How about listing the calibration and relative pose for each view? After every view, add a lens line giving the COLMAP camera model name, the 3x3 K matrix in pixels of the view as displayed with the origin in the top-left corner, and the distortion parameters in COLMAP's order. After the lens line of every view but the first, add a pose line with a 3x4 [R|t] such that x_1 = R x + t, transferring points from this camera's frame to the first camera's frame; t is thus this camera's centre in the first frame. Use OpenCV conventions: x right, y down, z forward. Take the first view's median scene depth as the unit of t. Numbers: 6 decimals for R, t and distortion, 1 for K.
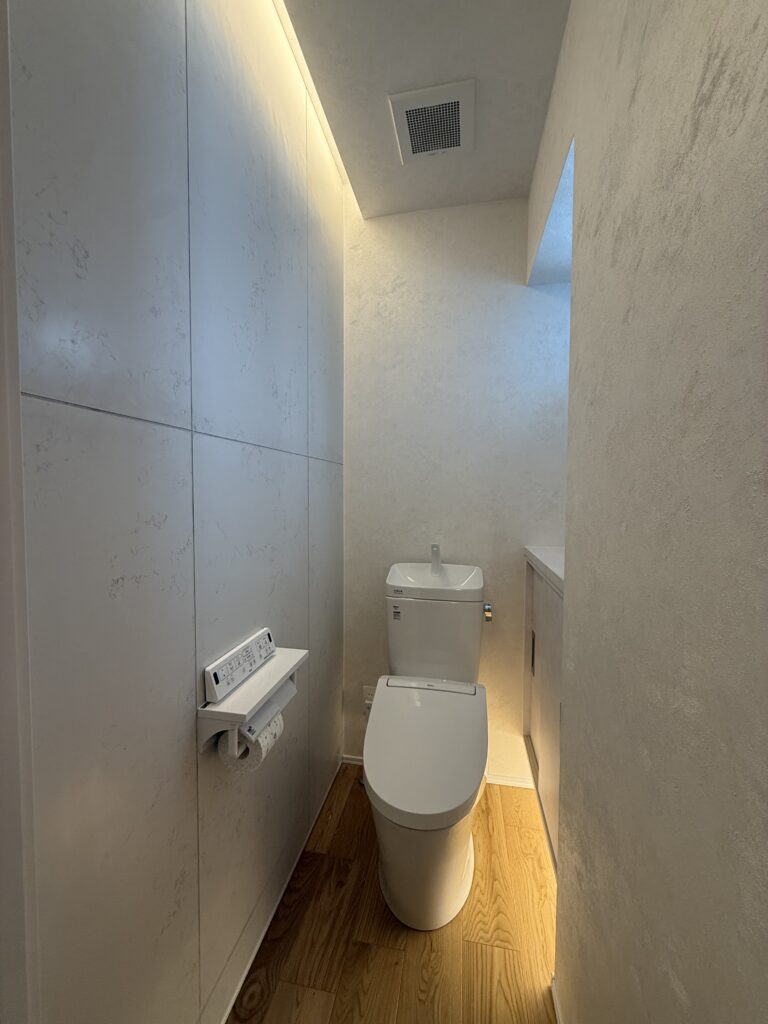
lens RADIAL K [[408.6, 0, 386.7], [0, 408.6, 507.8], [0, 0, 1]] dist [0.001867, 0.000765]
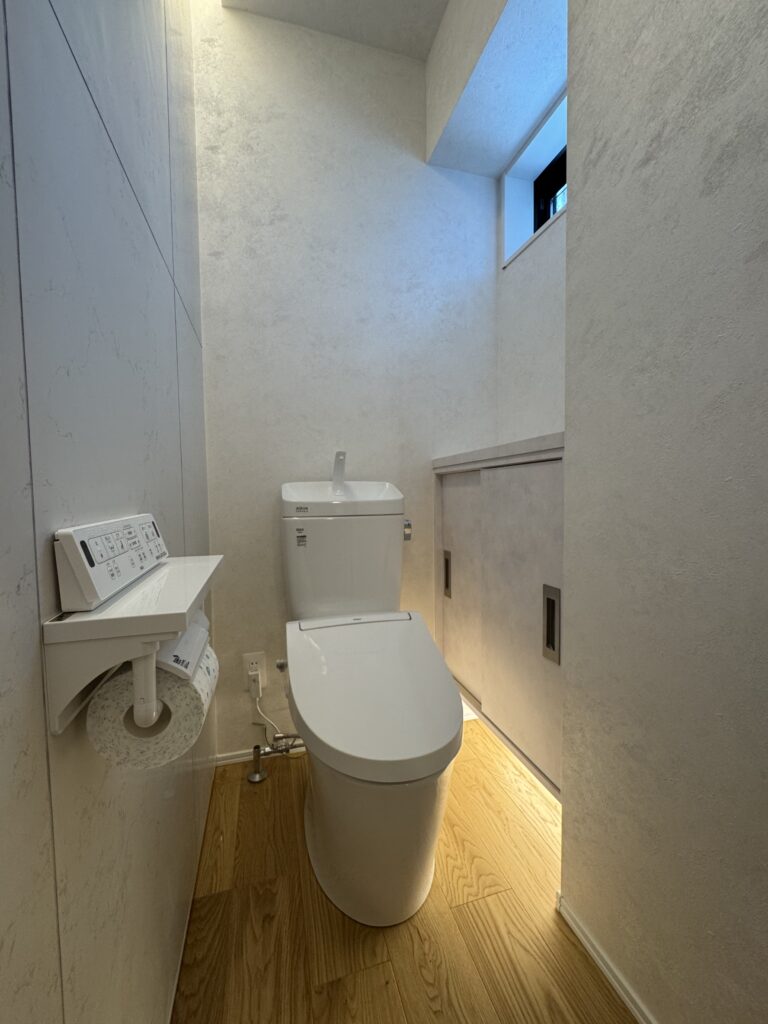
lens RADIAL K [[410.3, 0, 383.3], [0, 410.3, 510.1], [0, 0, 1]] dist [-0.000601, -0.000964]
pose [[0.893396, -0.038811, 0.447590, -0.204263], [0.036005, 0.999242, 0.014780, 0.232423], [-0.447824, 0.002911, 0.894117, 0.295716]]
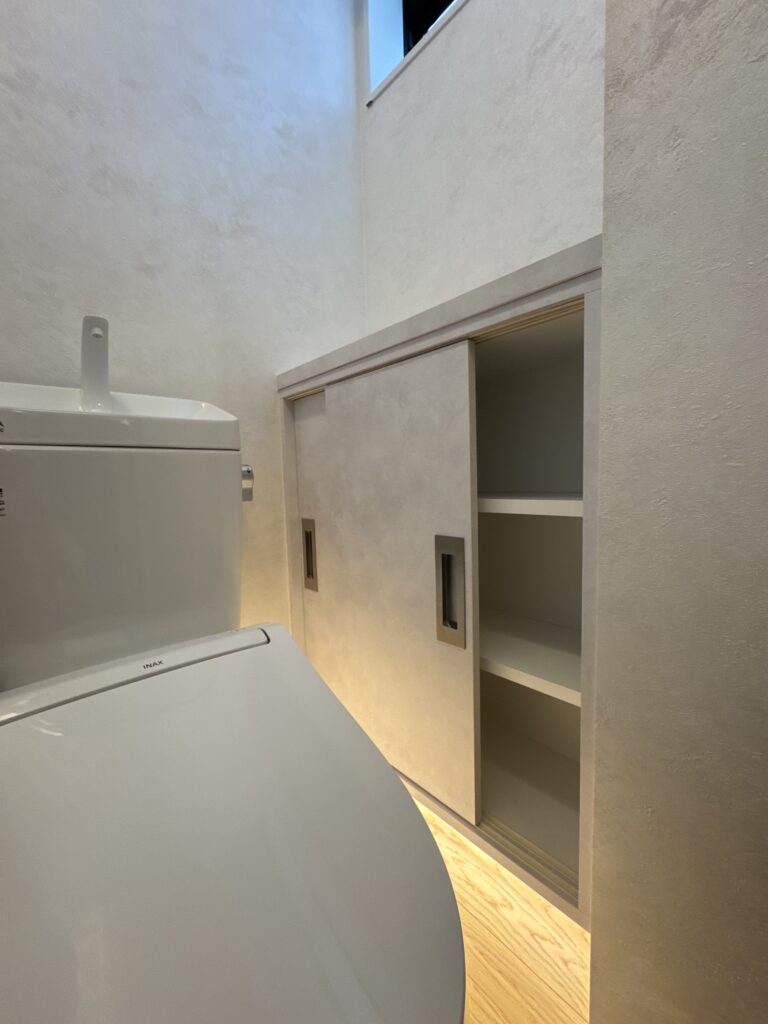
lens RADIAL K [[410.3, 0, 383.3], [0, 410.3, 510.1], [0, 0, 1]] dist [-0.000601, -0.000964]
pose [[0.601860, -0.088425, 0.793691, -0.046718], [0.063821, 0.995998, 0.062568, 0.311884], [-0.796047, 0.012997, 0.605095, 0.666709]]
